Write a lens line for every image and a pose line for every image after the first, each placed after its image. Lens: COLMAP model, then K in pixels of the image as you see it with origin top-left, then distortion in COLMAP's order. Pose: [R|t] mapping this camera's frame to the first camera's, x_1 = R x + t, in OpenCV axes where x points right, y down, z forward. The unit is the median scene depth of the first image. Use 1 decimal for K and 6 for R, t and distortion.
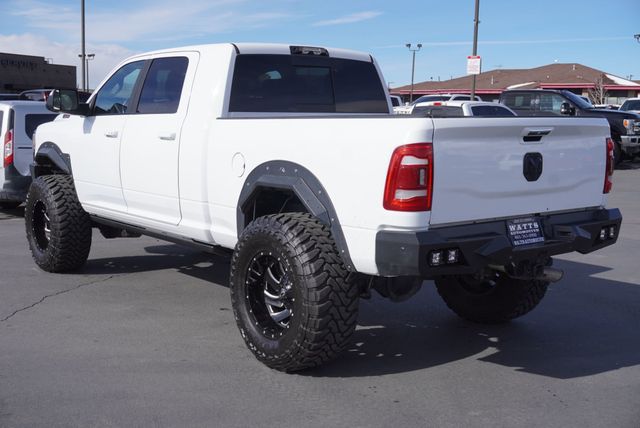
lens RADIAL K [[842.2, 0, 320.0], [0, 842.2, 214.0], [0, 0, 1]] dist [0.000898, 0.068374]
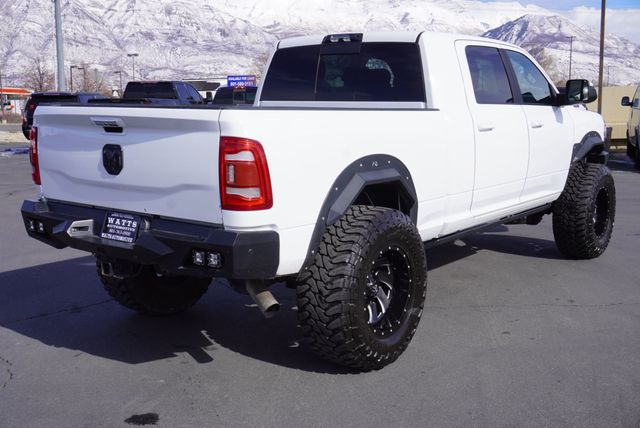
lens RADIAL K [[735.4, 0, 320.1], [0, 735.4, 225.4], [0, 0, 1]] dist [0.014731, 0.034014]
pose [[0.188611, 0.155993, -0.969583, 1.072847], [-0.113524, 0.984148, 0.136253, -0.118379], [0.975468, 0.084372, 0.203330, 1.032724]]
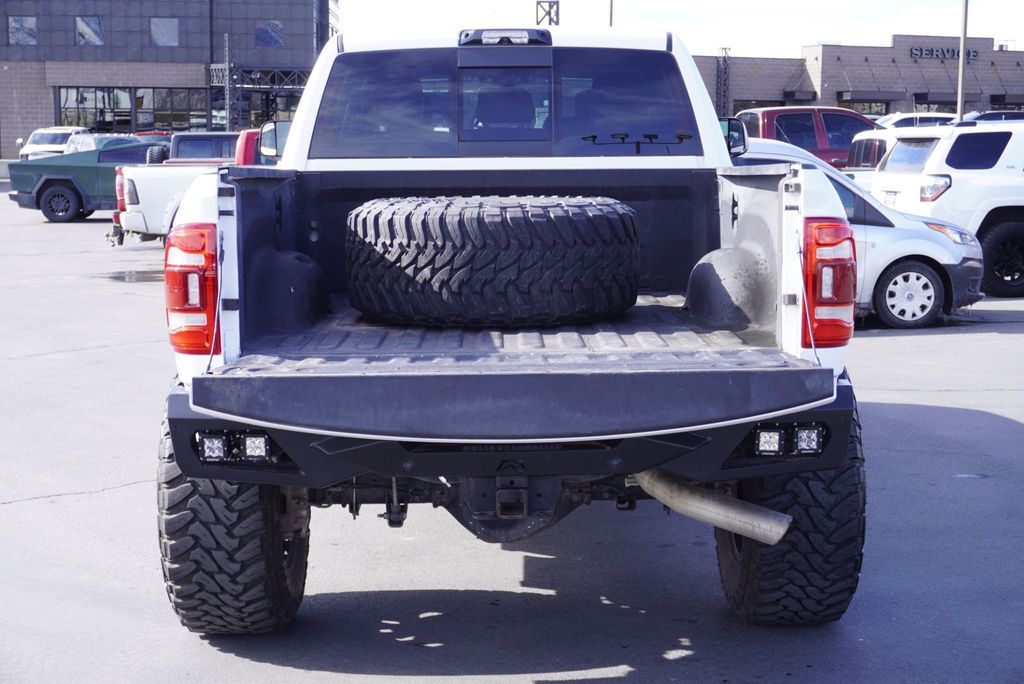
lens RADIAL K [[1636.5, 0, 512.0], [0, 1636.5, 342.0], [0, 0, 1]] dist [-0.022296, -0.016726]
pose [[0.776320, 0.058817, -0.627589, 0.791920], [-0.057498, 0.998094, 0.022416, -0.039320], [0.627711, 0.018683, 0.778222, 0.295543]]
